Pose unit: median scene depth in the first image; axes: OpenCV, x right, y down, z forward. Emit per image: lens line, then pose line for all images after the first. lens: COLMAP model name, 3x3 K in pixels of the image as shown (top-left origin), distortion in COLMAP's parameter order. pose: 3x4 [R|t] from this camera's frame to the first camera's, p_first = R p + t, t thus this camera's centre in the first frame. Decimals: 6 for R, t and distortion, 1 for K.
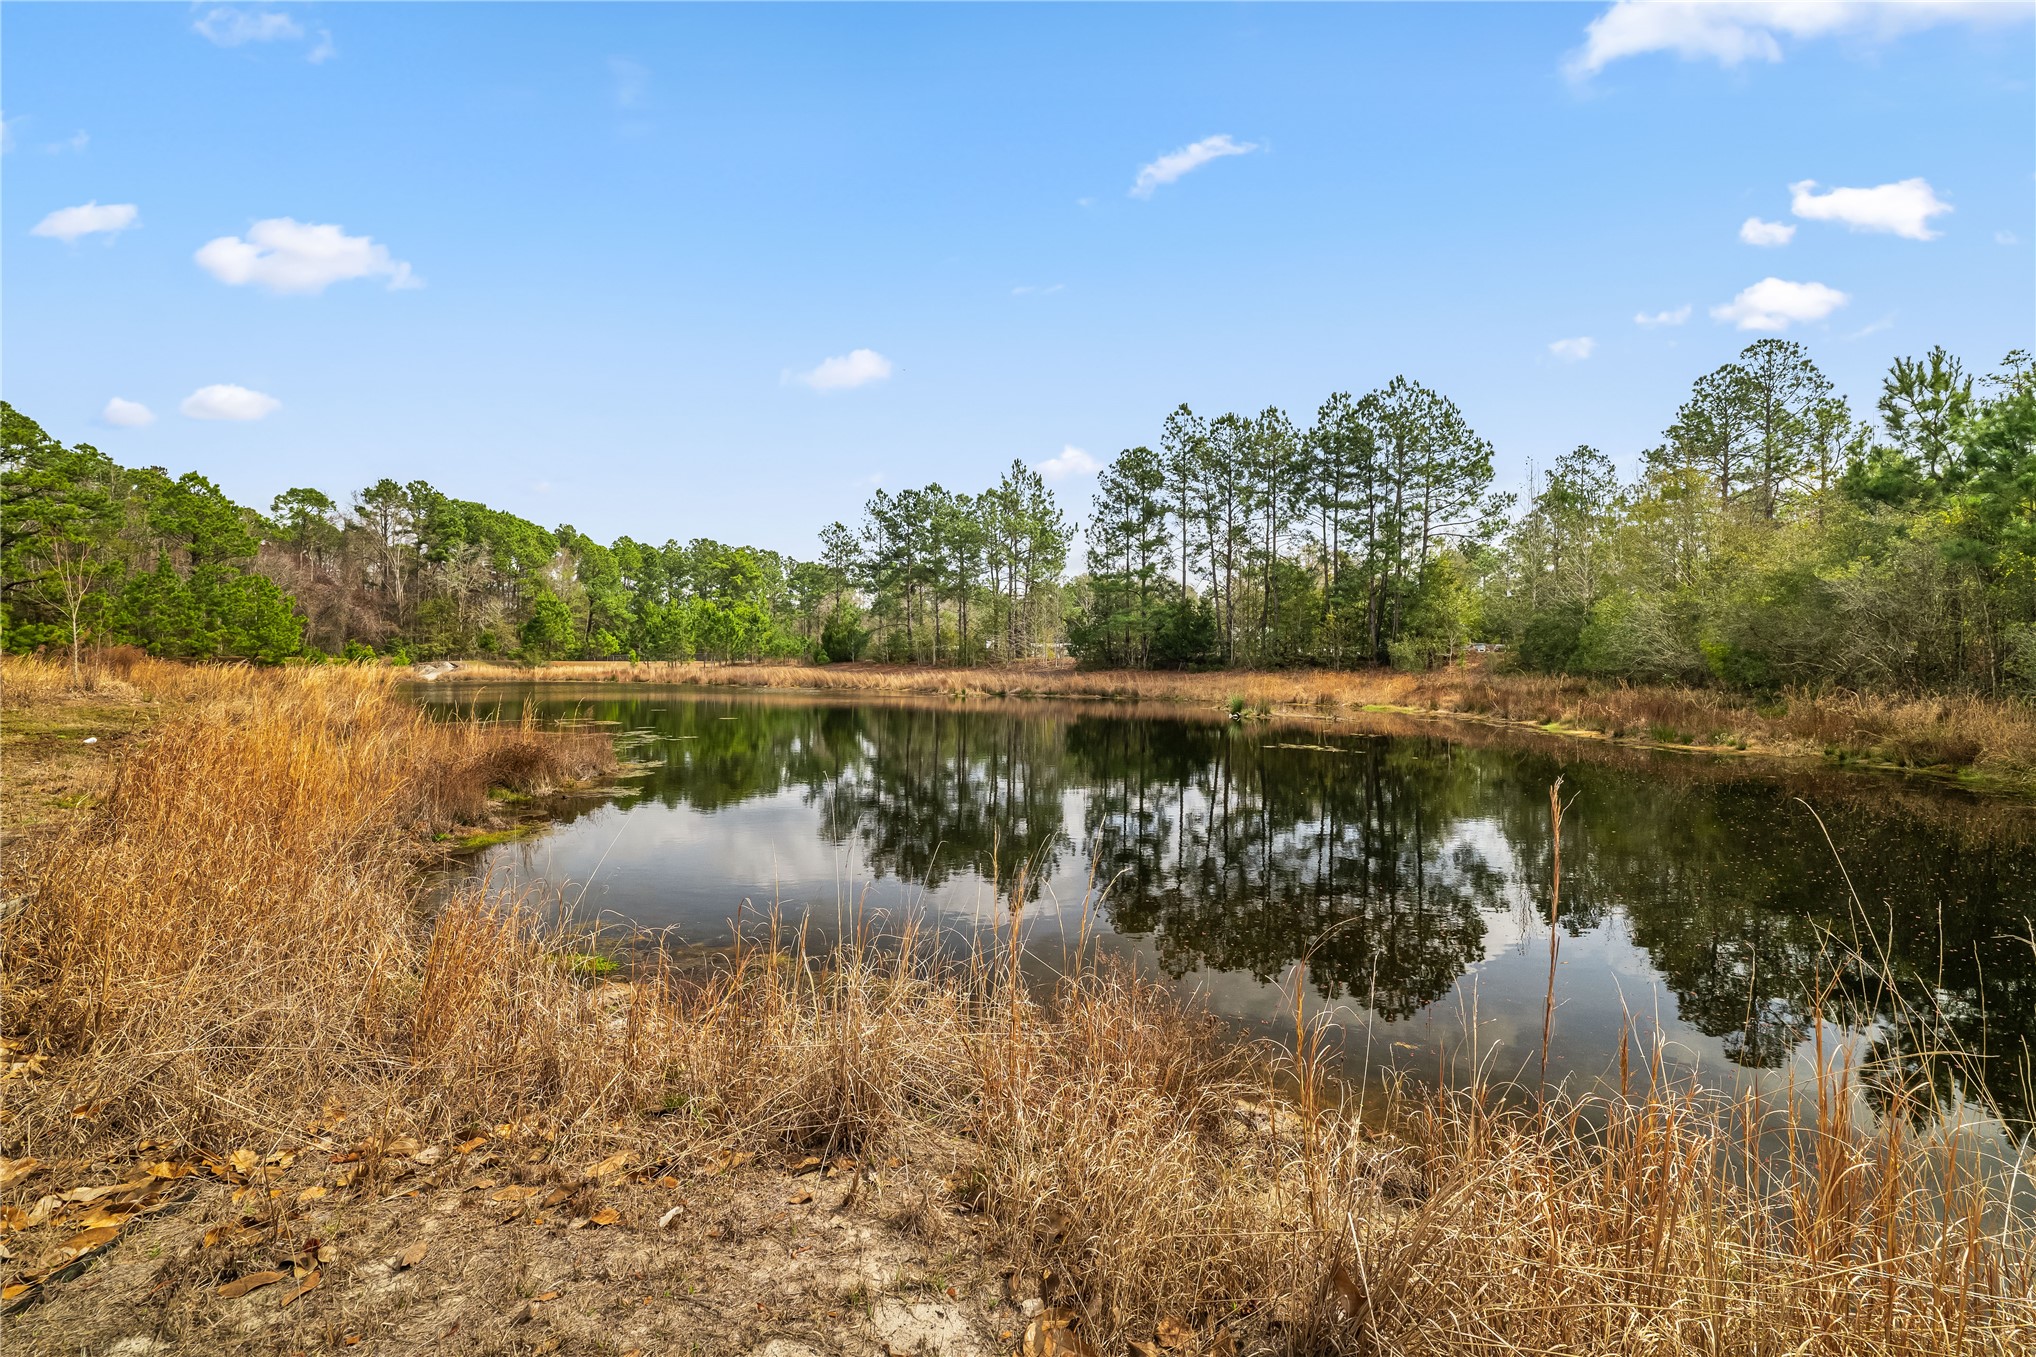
lens RADIAL K [[841.6, 0, 1055.6], [0, 841.6, 681.7], [0, 0, 1]] dist [-0.011201, -0.000061]
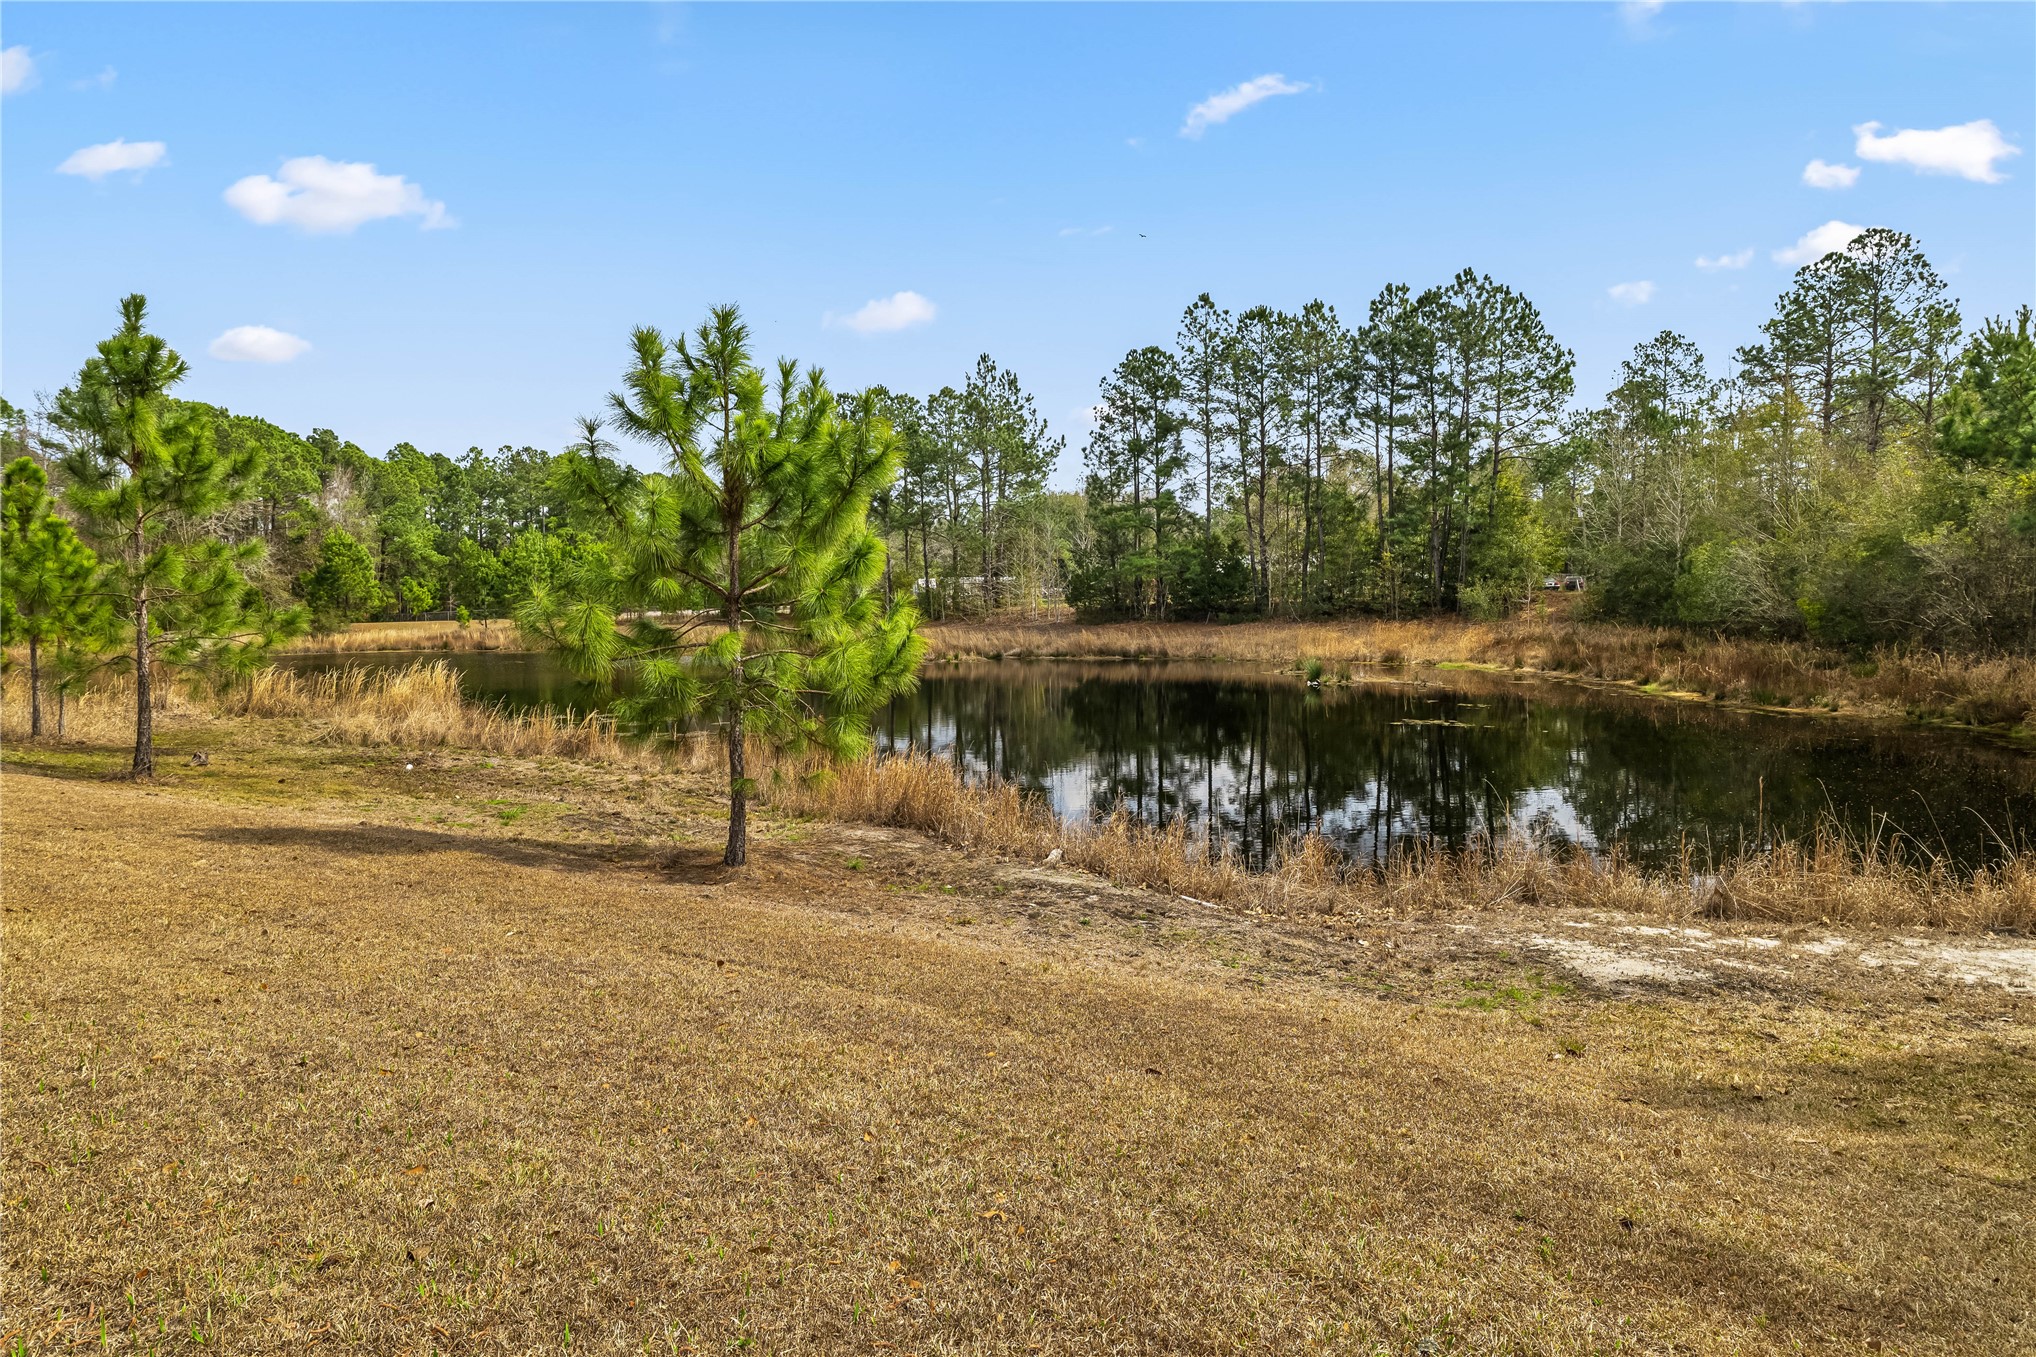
lens RADIAL K [[1244.4, 0, 1019.8], [0, 1244.4, 679.0], [0, 0, 1]] dist [0.002560, 0.001707]
pose [[0.994675, -0.031658, 0.098081, -0.166274], [0.025785, 0.997830, 0.060583, -0.037890], [-0.099786, -0.057731, 0.993333, -0.215033]]
